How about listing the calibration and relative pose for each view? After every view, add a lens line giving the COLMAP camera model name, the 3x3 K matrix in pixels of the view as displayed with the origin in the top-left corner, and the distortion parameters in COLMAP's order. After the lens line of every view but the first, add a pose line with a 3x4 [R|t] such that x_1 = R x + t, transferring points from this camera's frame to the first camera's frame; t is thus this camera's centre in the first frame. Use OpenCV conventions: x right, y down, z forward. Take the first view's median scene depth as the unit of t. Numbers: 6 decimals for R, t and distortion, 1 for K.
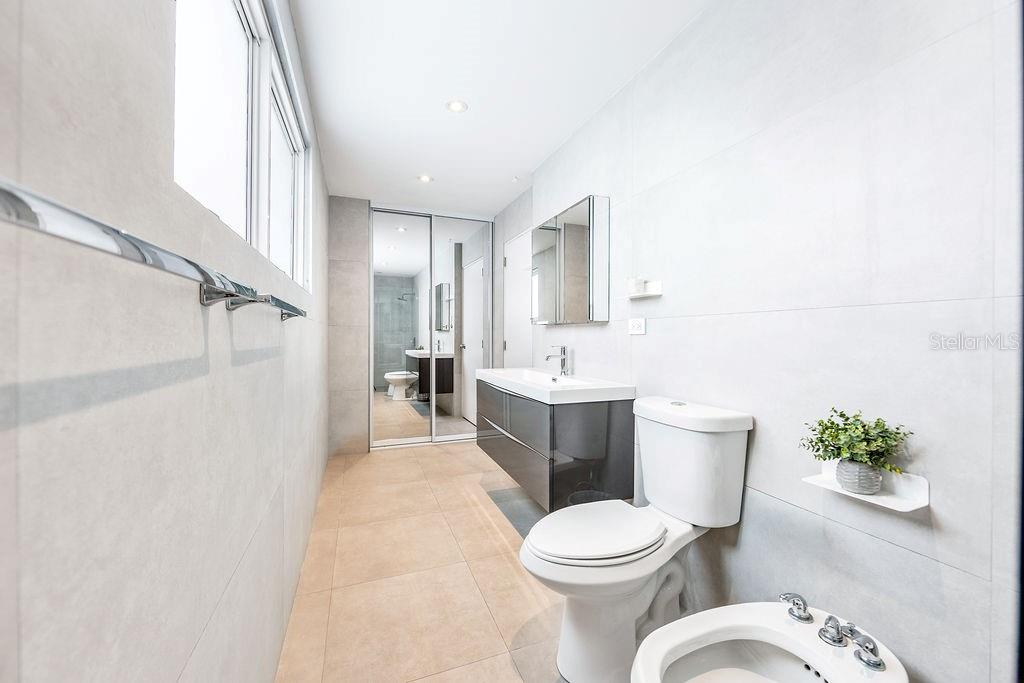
lens RADIAL K [[399.6, 0, 514.6], [0, 399.6, 336.1], [0, 0, 1]] dist [-0.002811, -0.000156]
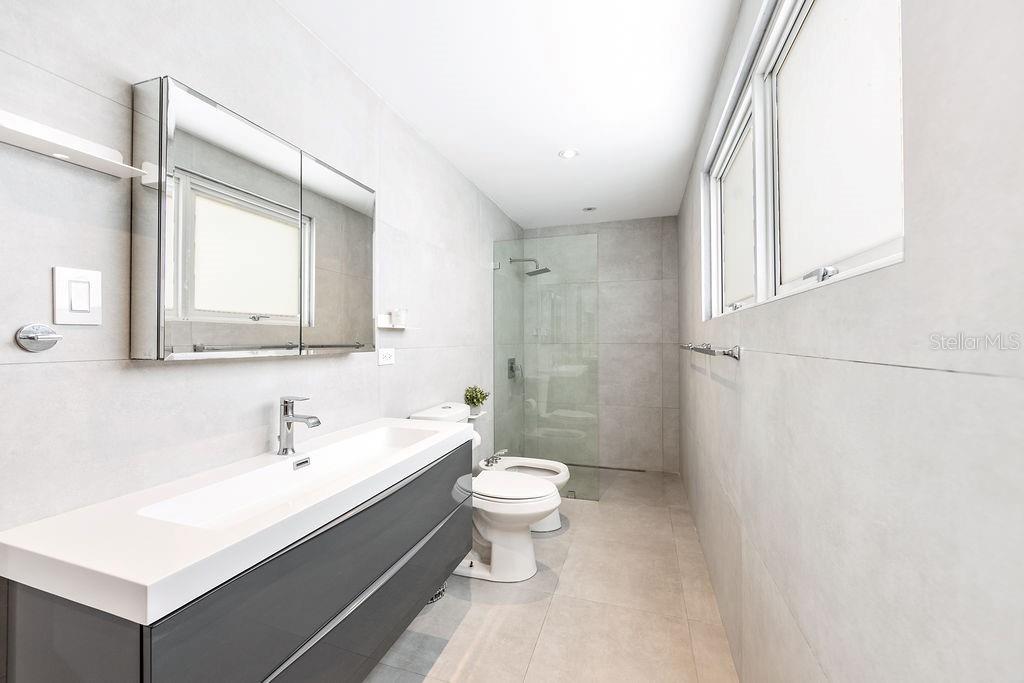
lens RADIAL K [[399.6, 0, 514.6], [0, 399.6, 336.1], [0, 0, 1]] dist [-0.002811, -0.000156]
pose [[-0.778066, 0.005598, 0.628157, -0.622961], [0.001583, 0.999975, -0.006950, -0.074305], [-0.628180, -0.004414, -0.778055, 1.721937]]
